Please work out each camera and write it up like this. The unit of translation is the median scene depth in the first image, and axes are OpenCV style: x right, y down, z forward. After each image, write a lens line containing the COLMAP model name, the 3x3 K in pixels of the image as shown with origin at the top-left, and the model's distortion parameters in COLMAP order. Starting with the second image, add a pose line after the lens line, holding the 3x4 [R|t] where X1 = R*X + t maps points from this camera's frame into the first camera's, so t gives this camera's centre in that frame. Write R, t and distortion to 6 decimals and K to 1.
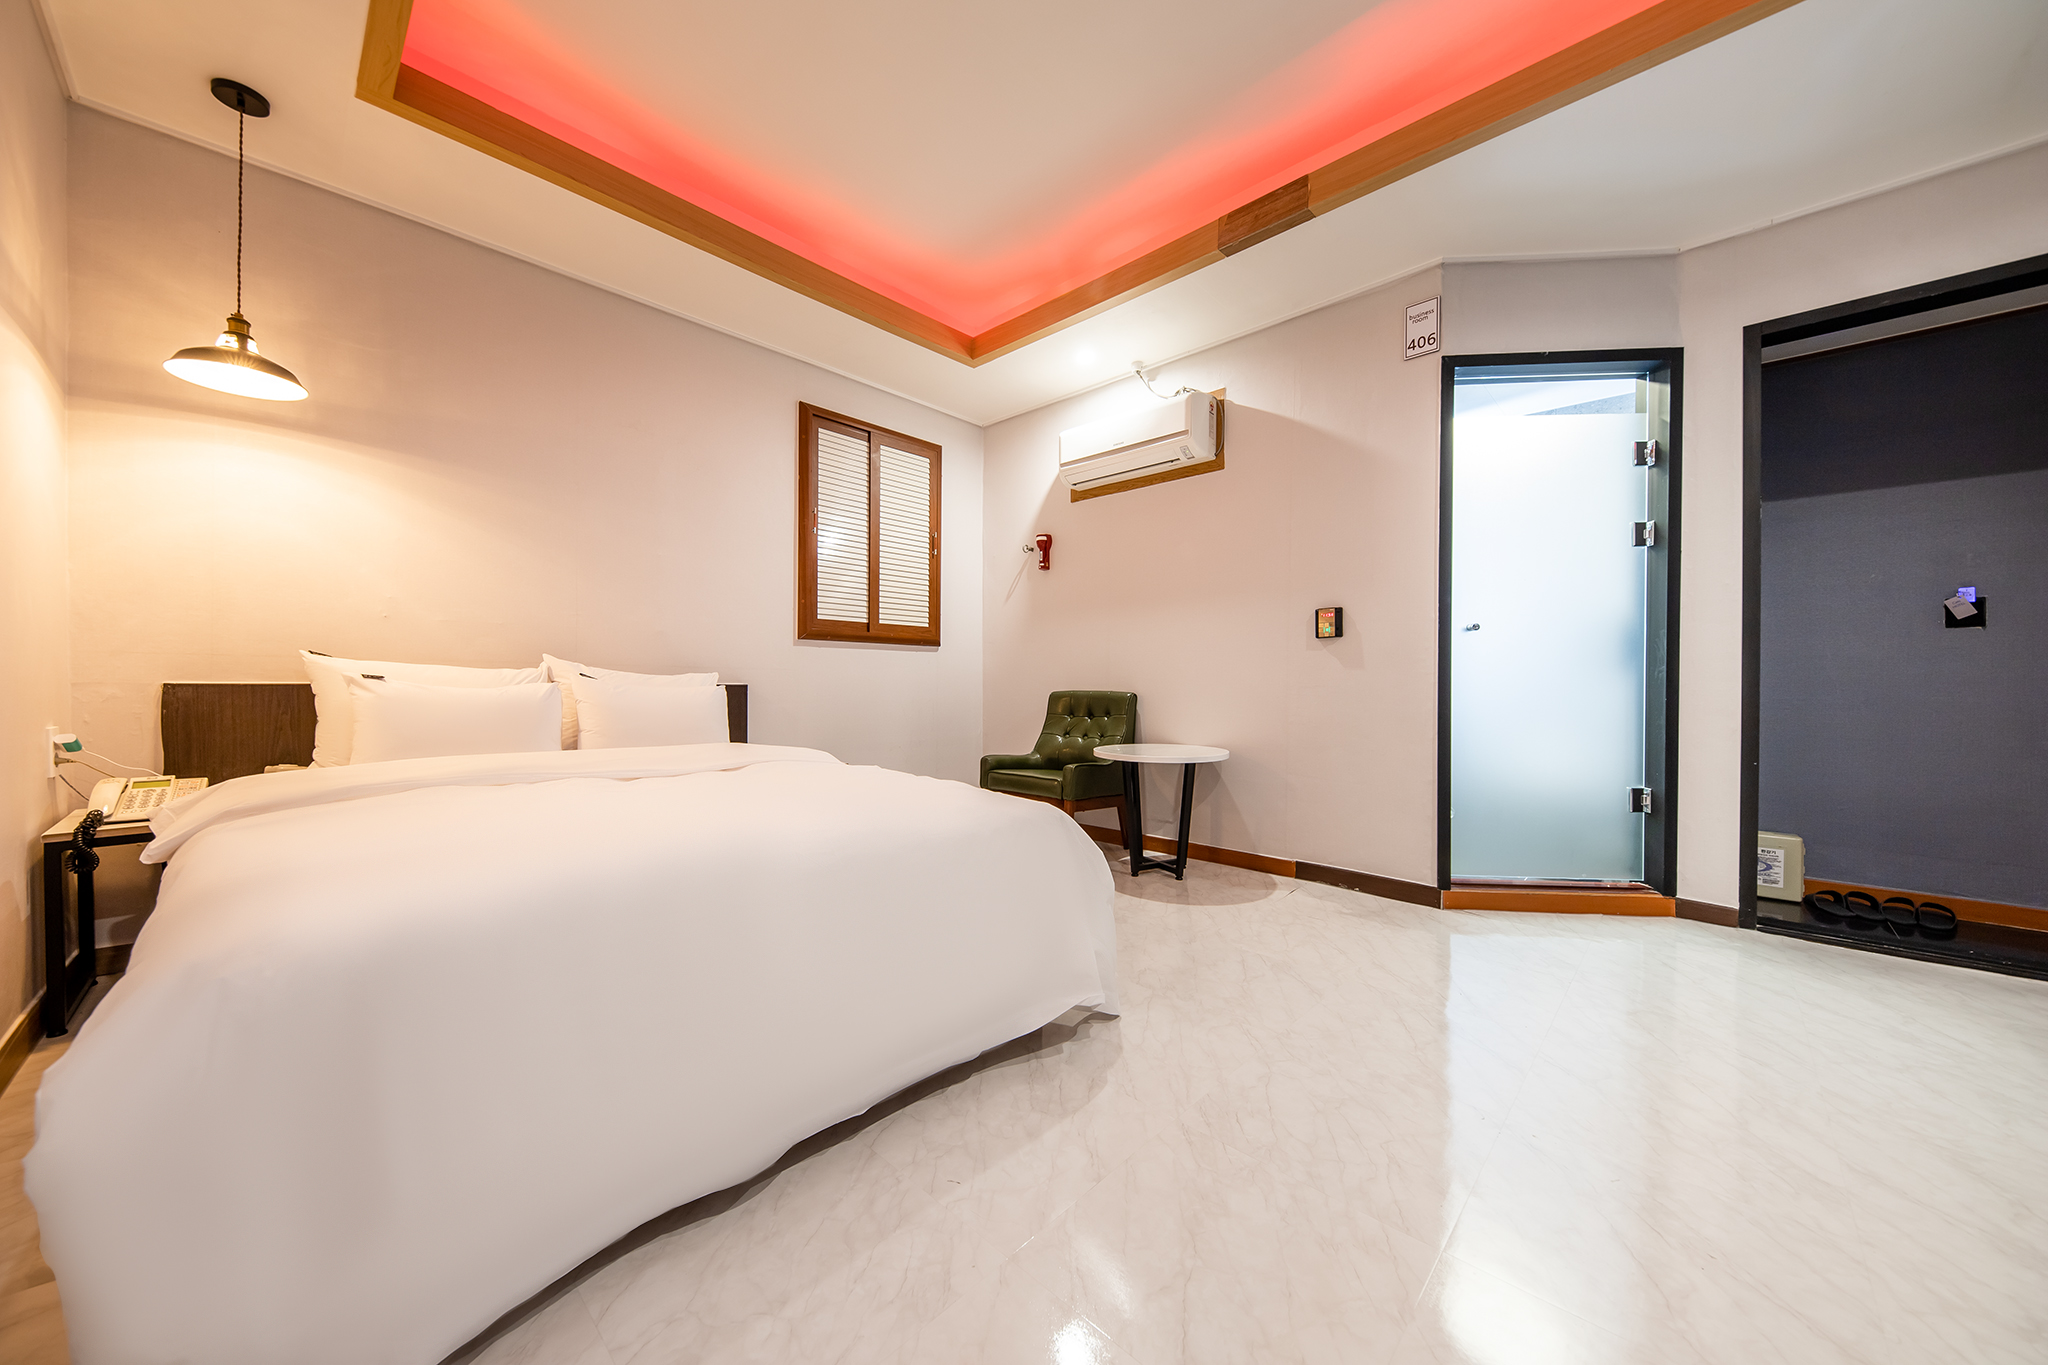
lens RADIAL K [[698.6, 0, 1027.5], [0, 698.6, 695.0], [0, 0, 1]] dist [-0.000797, -0.000017]
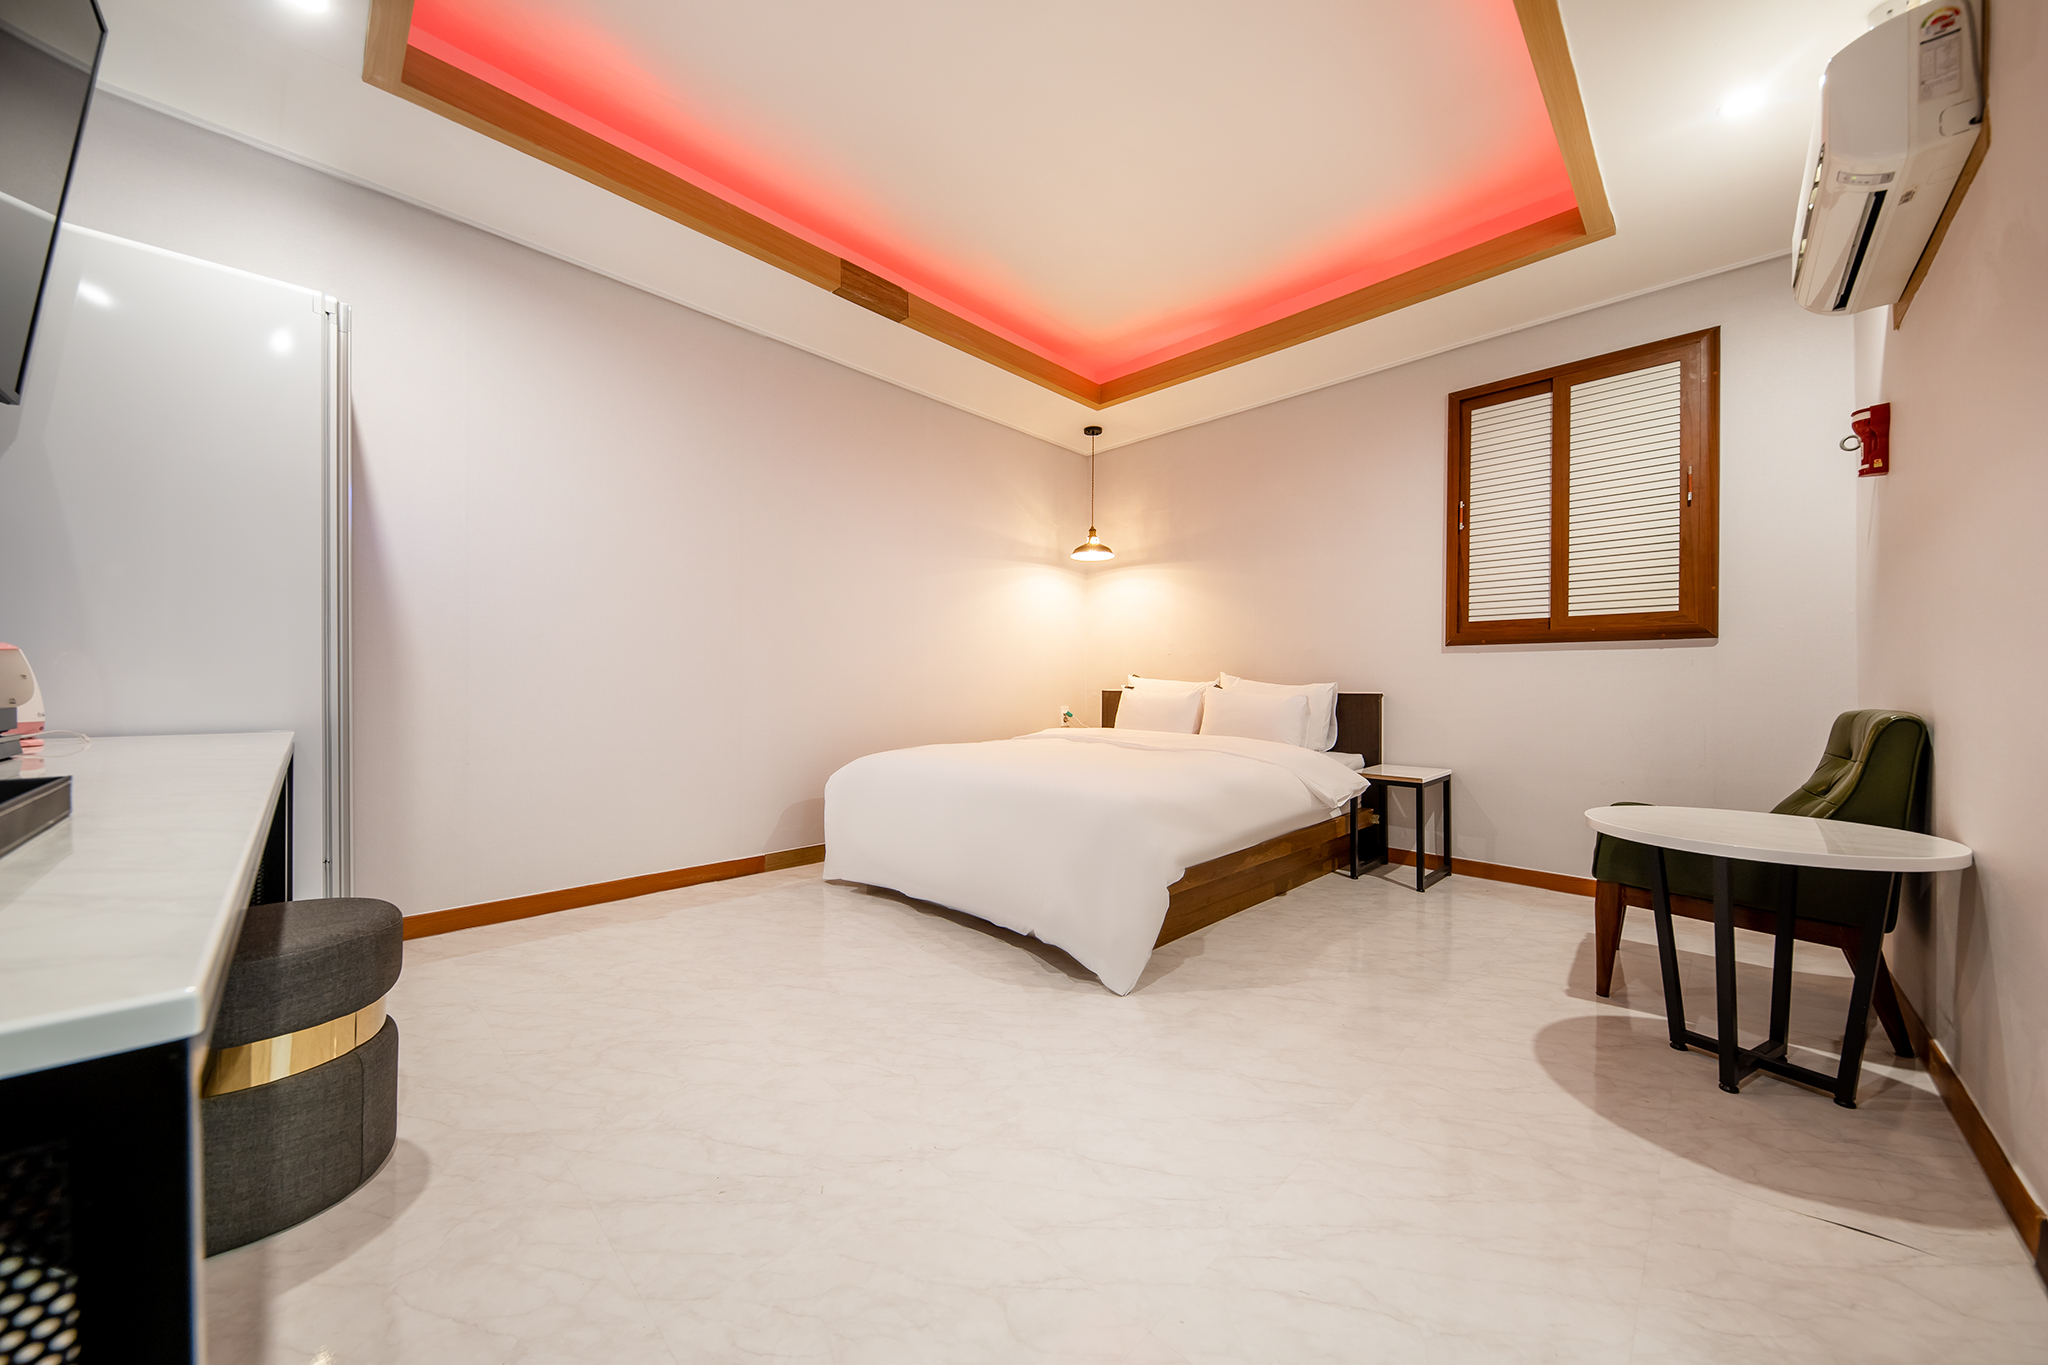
lens RADIAL K [[698.6, 0, 1027.5], [0, 698.6, 695.0], [0, 0, 1]] dist [-0.000797, -0.000017]
pose [[-0.001182, -0.001382, -0.999998, 0.594134], [-0.033065, 0.999452, -0.001342, 0.005909], [0.999453, 0.033063, -0.001227, 0.426667]]
